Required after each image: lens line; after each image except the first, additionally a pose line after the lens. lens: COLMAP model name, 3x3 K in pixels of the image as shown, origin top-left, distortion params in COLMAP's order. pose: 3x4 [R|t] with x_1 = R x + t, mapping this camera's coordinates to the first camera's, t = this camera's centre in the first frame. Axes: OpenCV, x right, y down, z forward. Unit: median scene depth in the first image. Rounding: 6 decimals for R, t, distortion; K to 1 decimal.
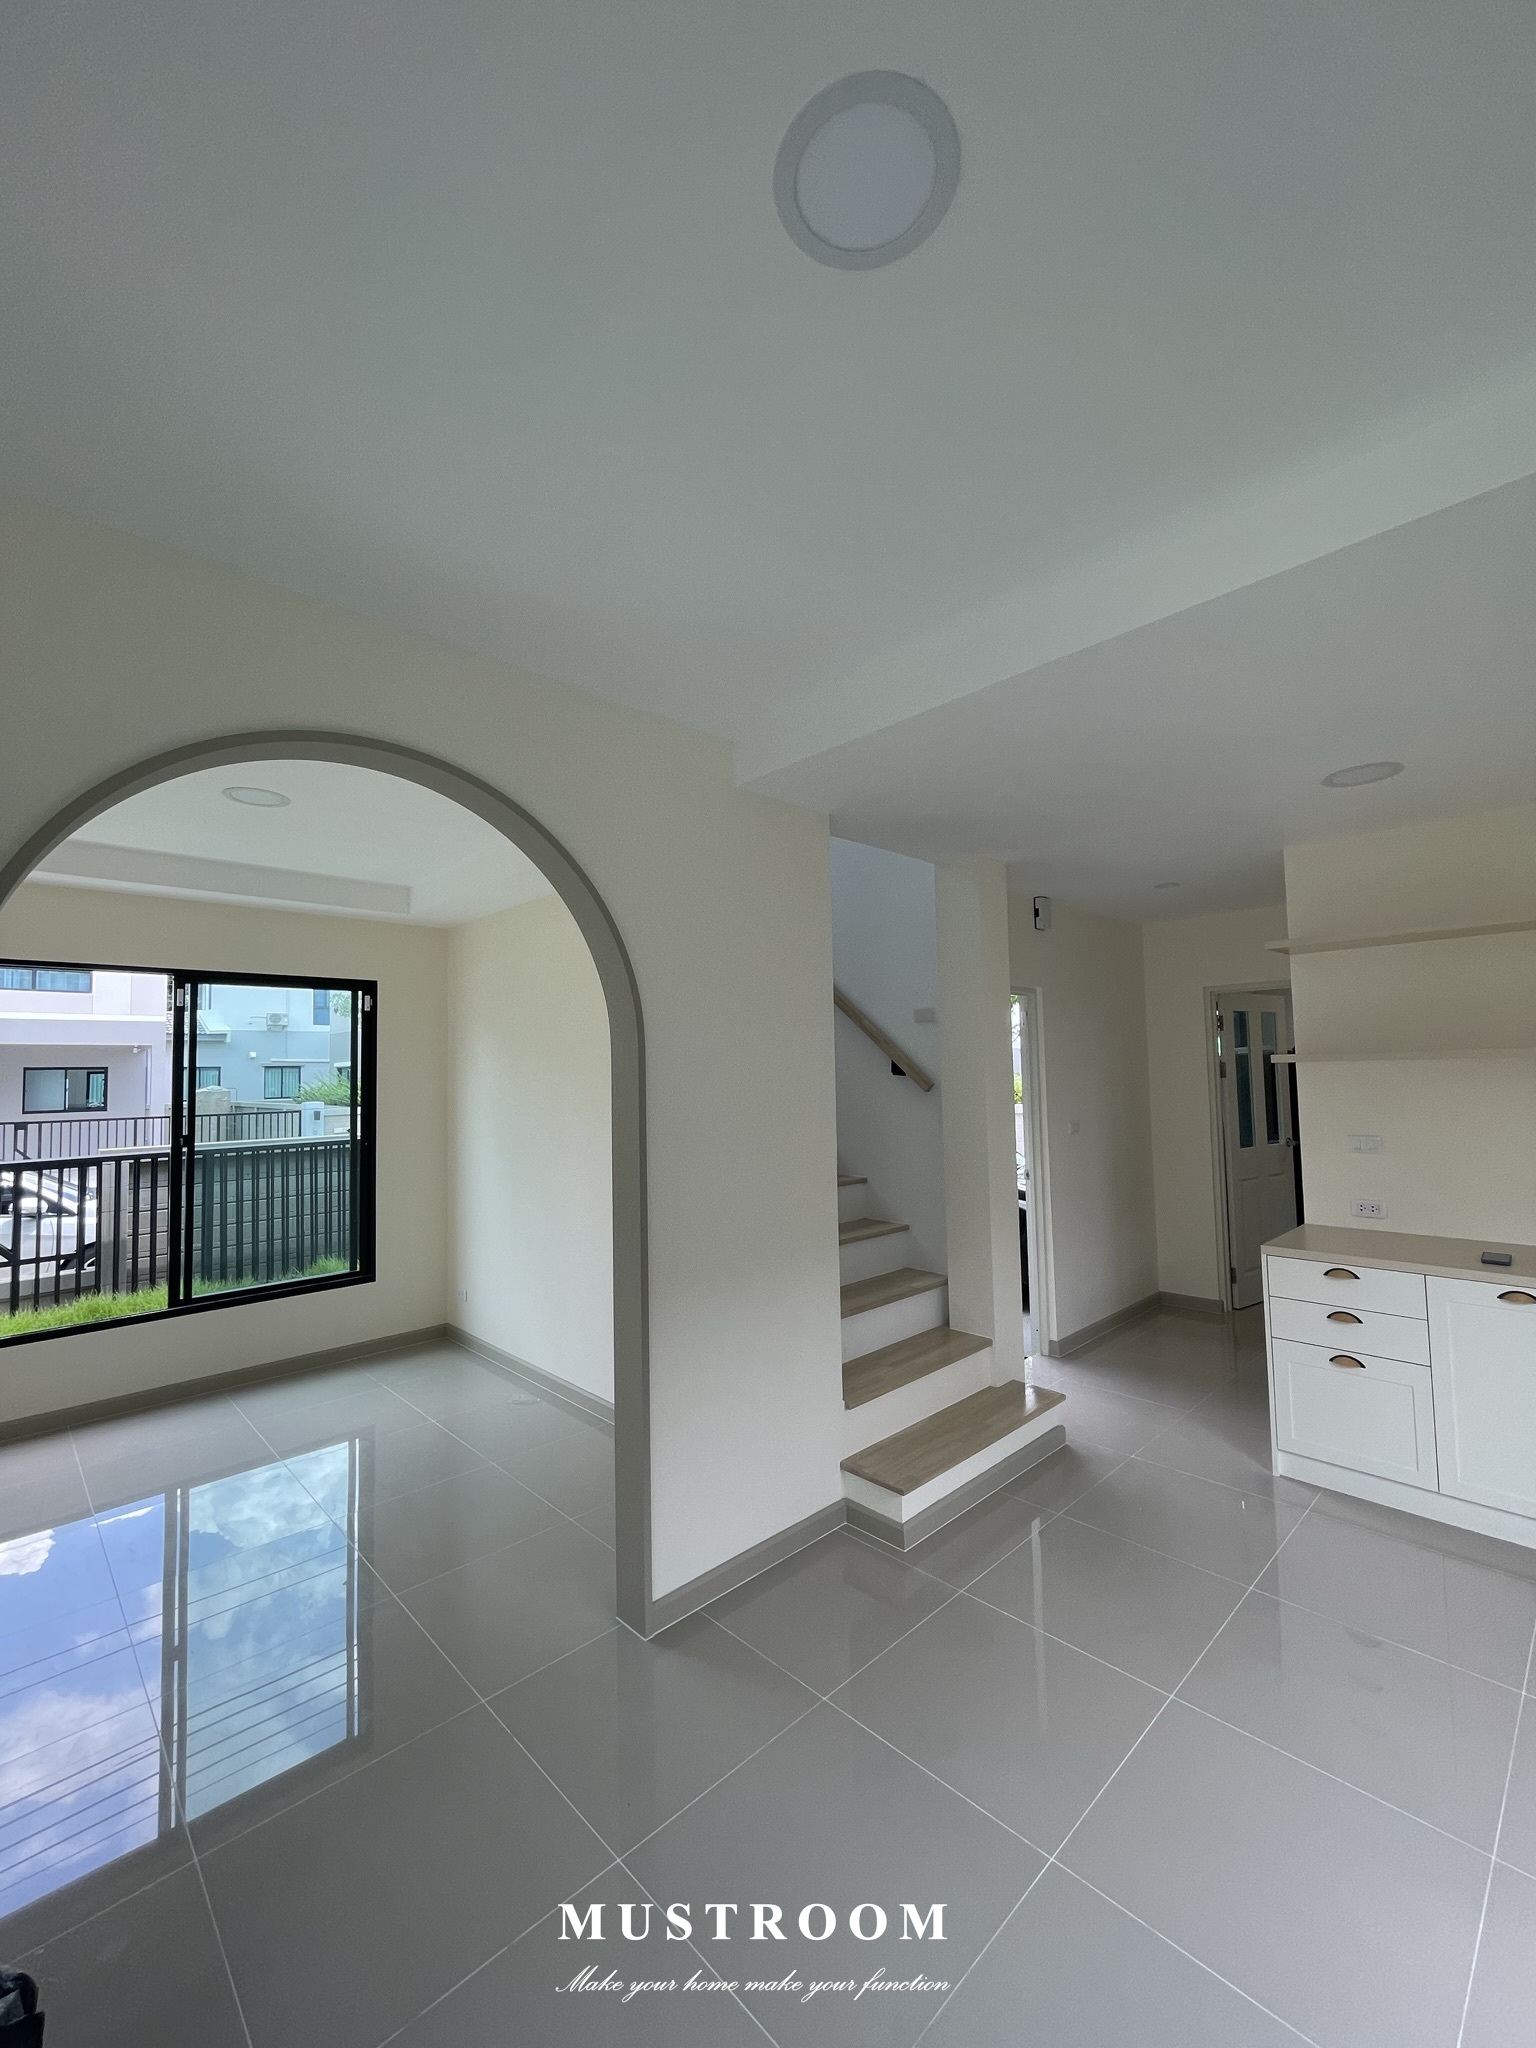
lens RADIAL K [[835.6, 0, 768.0], [0, 835.6, 1024.0], [0, 0, 1]] dist [0.025593, 0.000018]
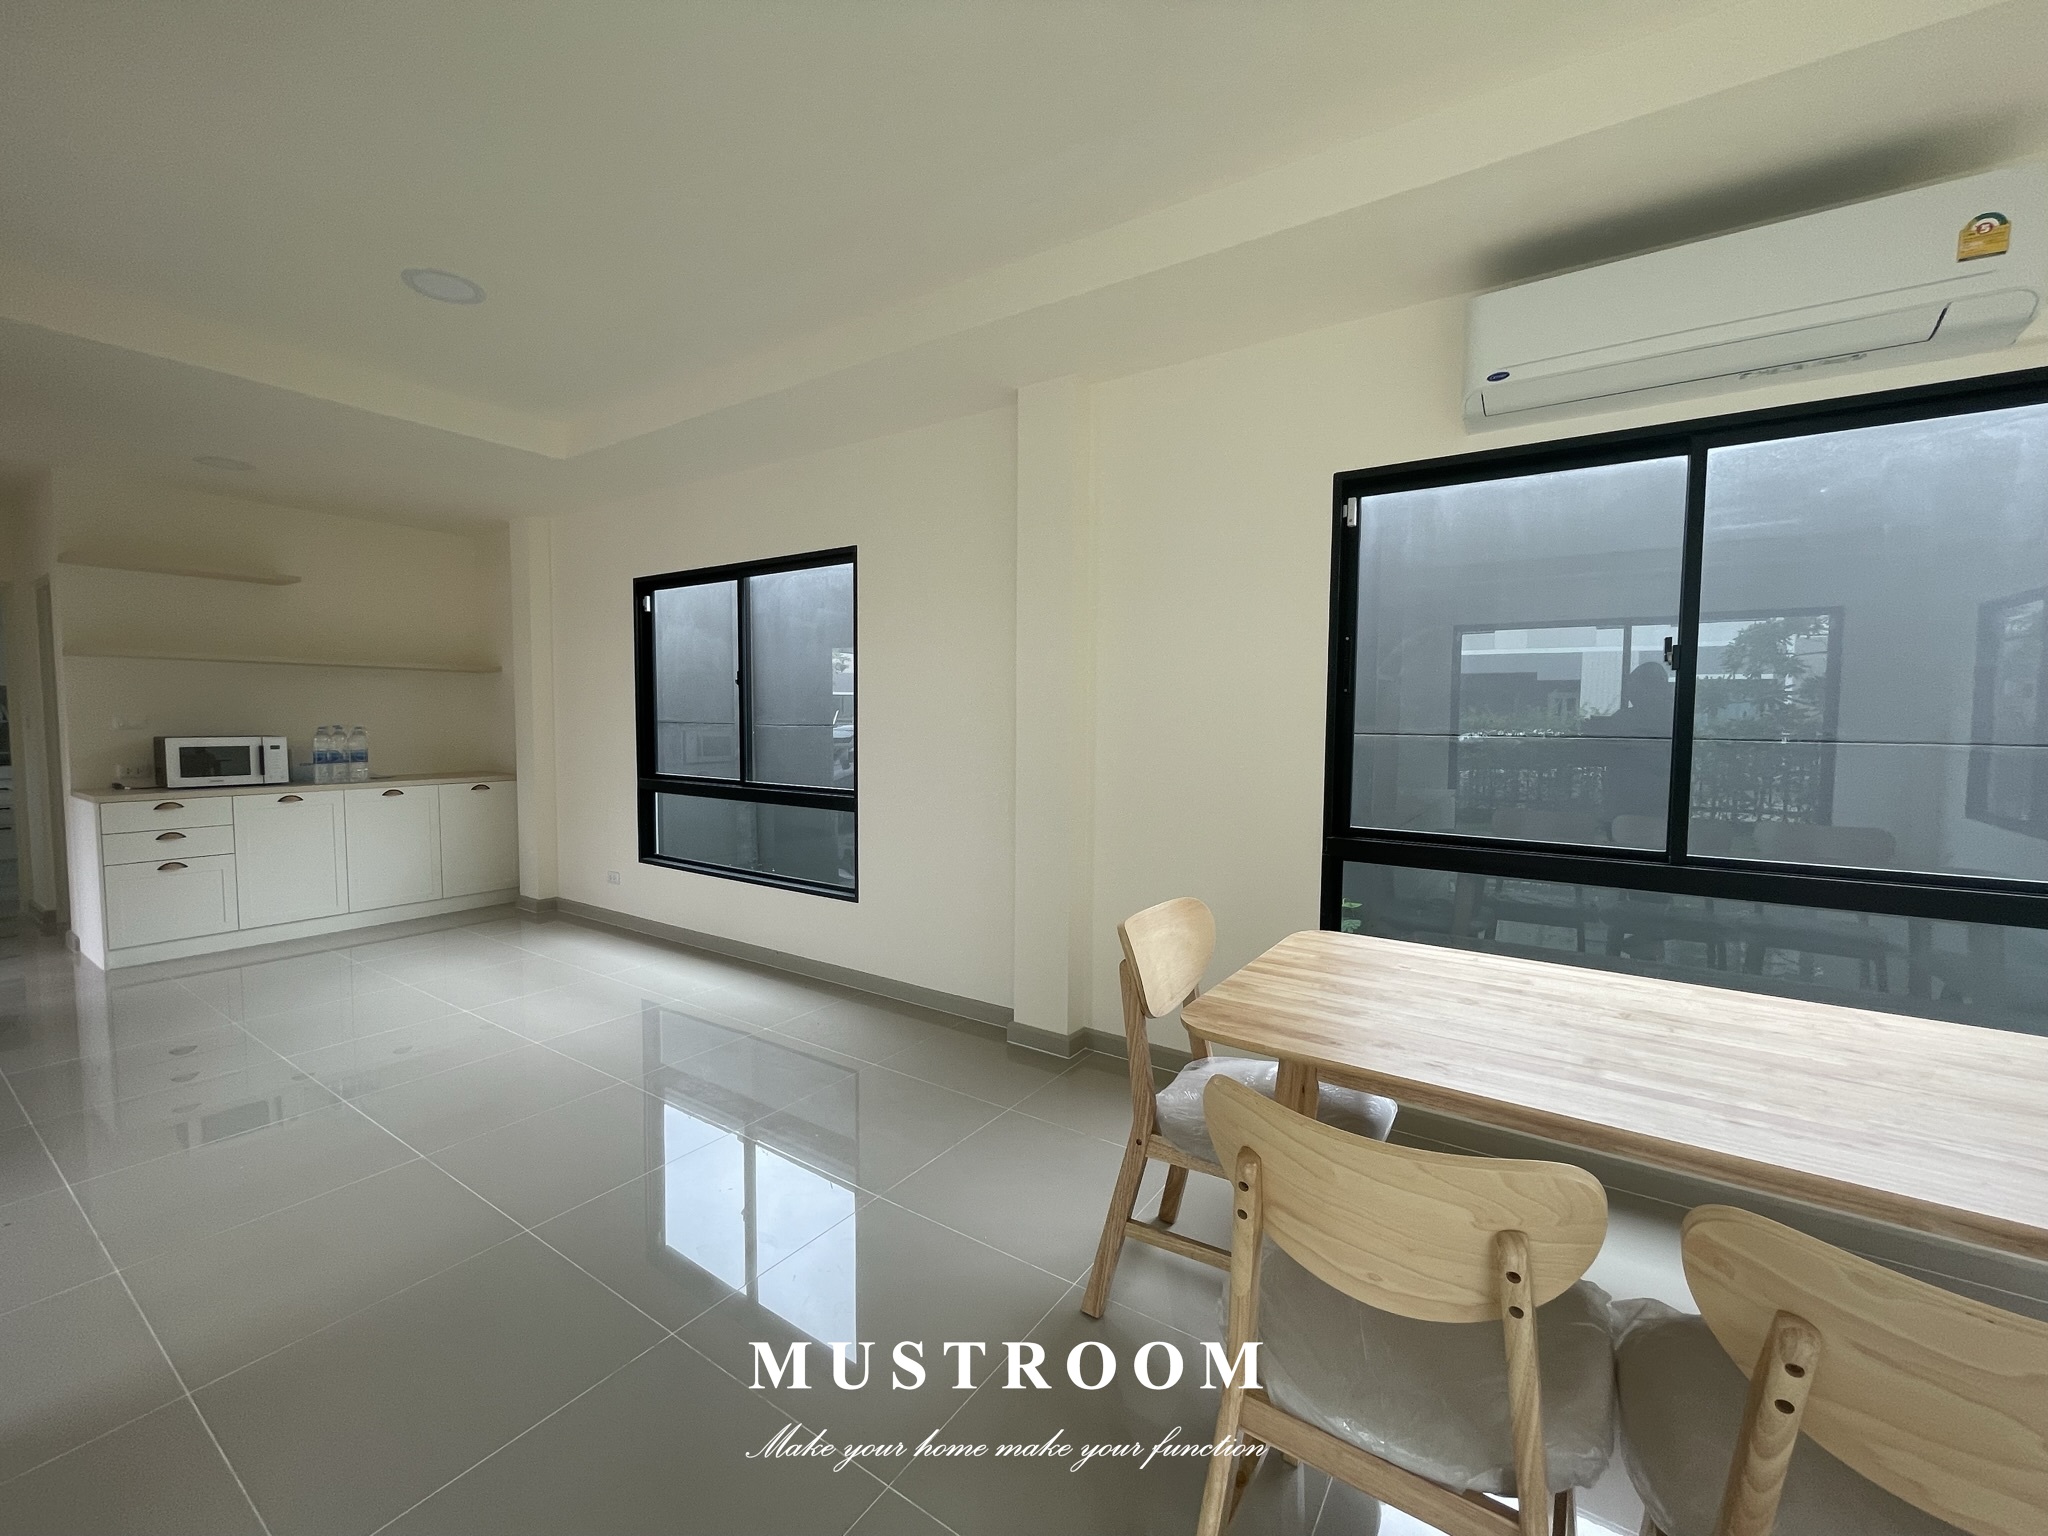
lens RADIAL K [[834.5, 0, 1025.6], [0, 834.5, 770.2], [0, 0, 1]] dist [-0.003101, -0.000115]
pose [[-0.203617, -0.038390, 0.978298, -0.306282], [-0.059093, 0.997891, 0.026860, 0.038065], [-0.977266, -0.052341, -0.205456, -0.029149]]
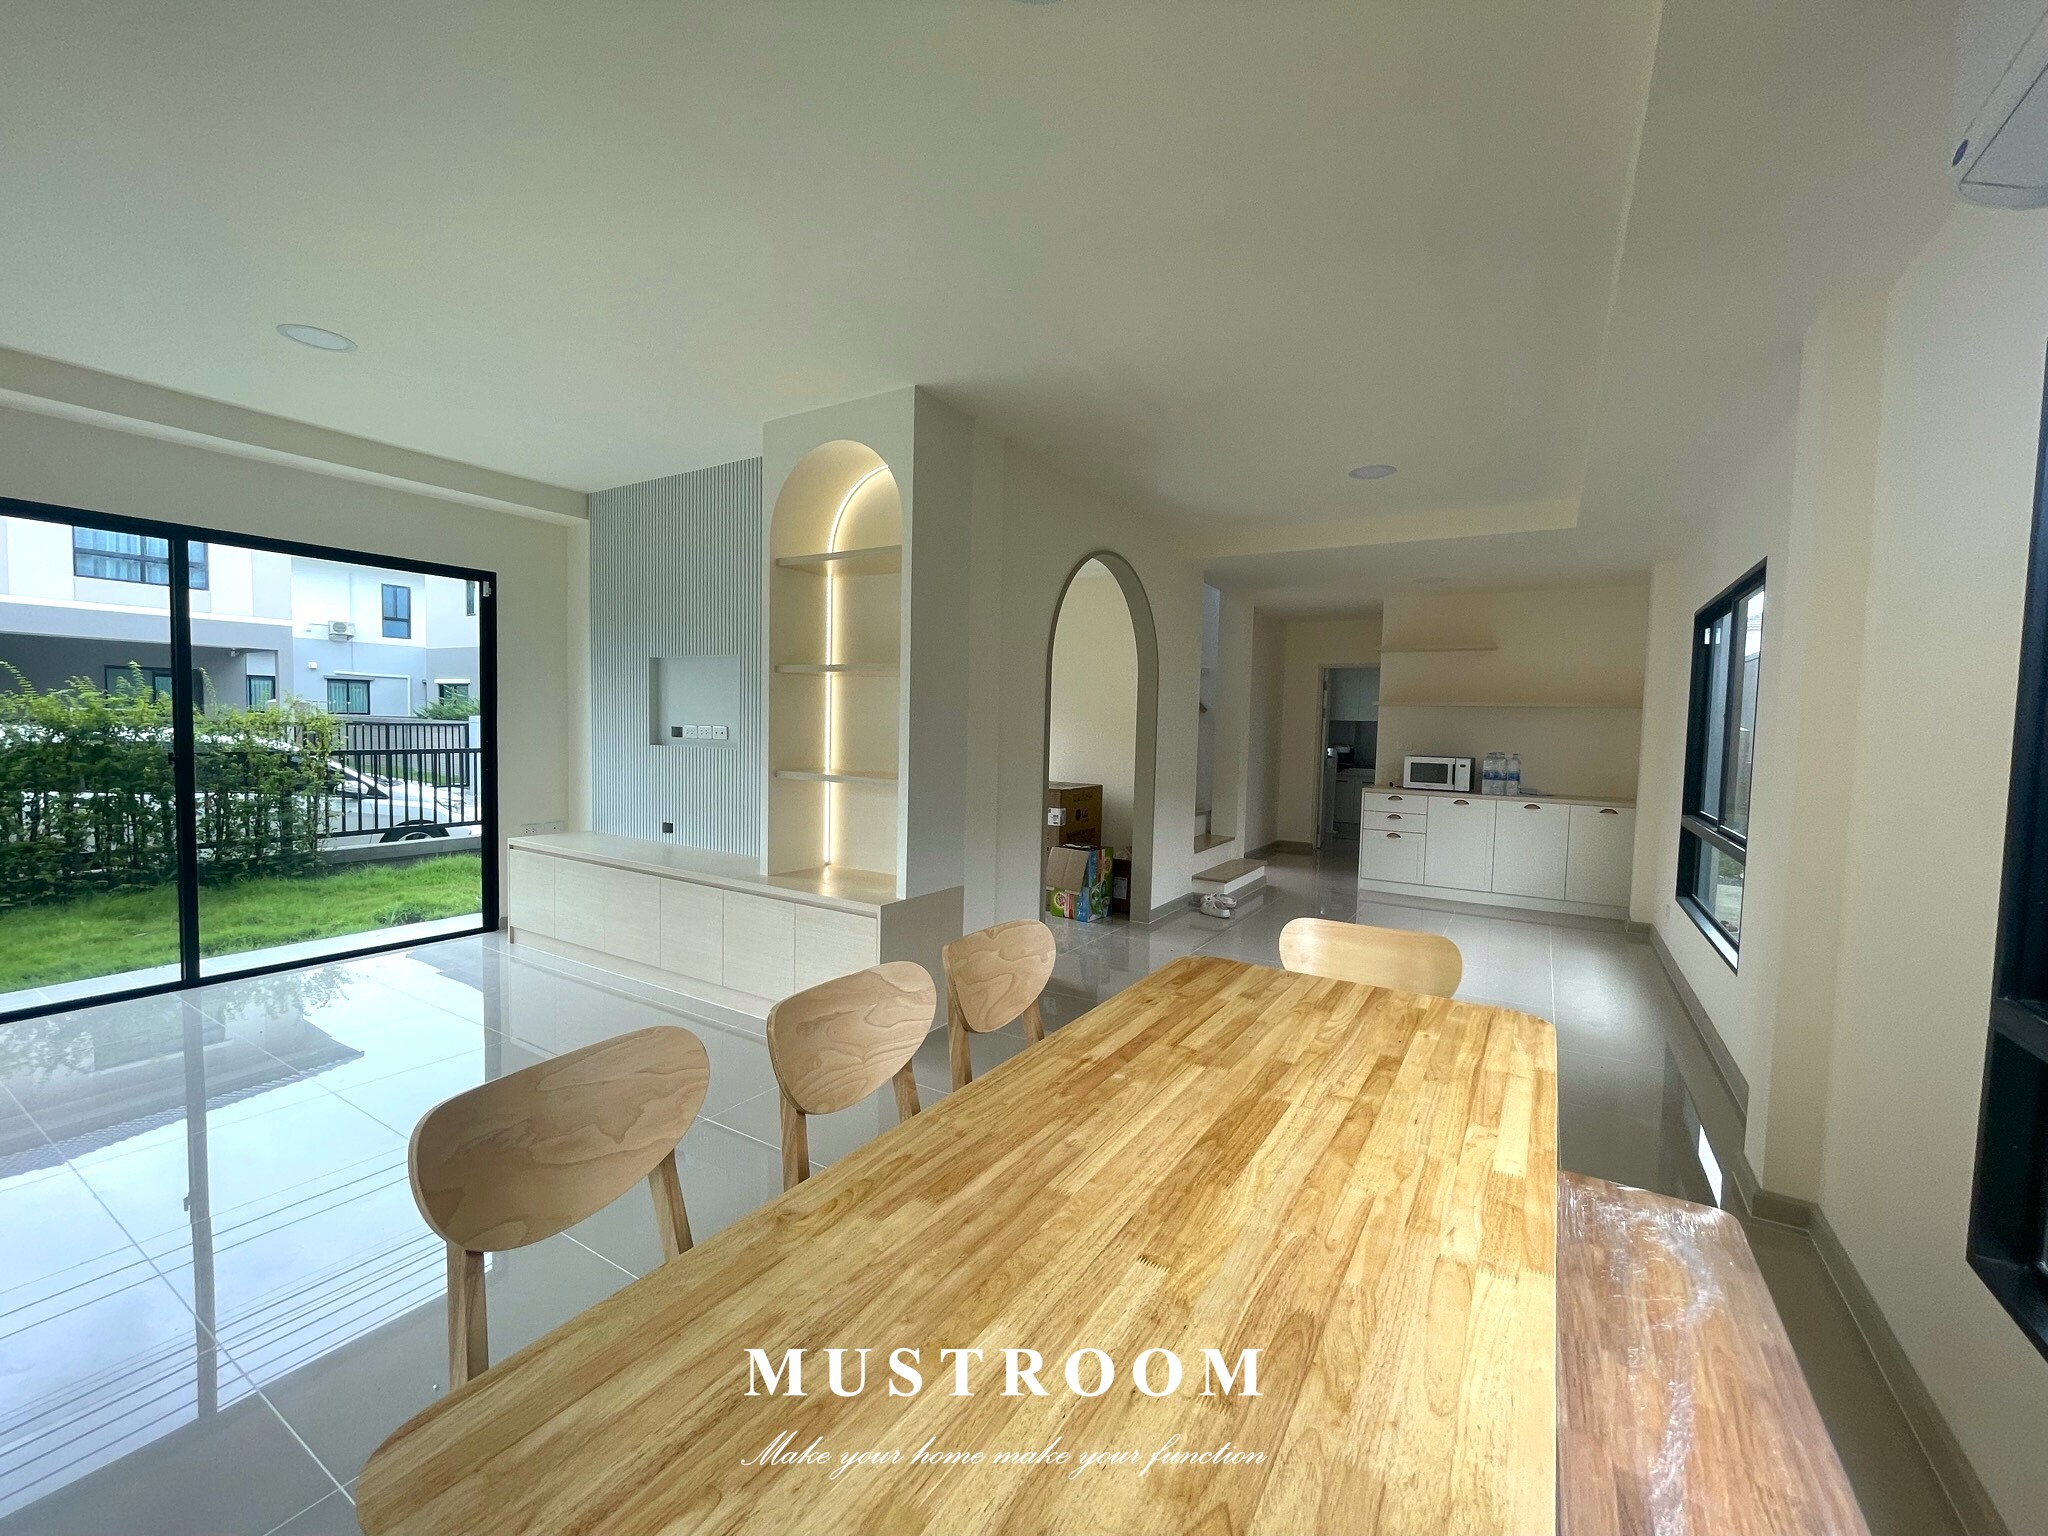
lens RADIAL K [[834.5, 0, 1025.6], [0, 834.5, 770.2], [0, 0, 1]] dist [-0.003101, -0.000115]
pose [[0.968231, 0.033731, 0.247772, -0.268329], [-0.062003, 0.992302, 0.107200, 0.014698], [-0.242249, -0.119157, 0.962869, -0.287431]]
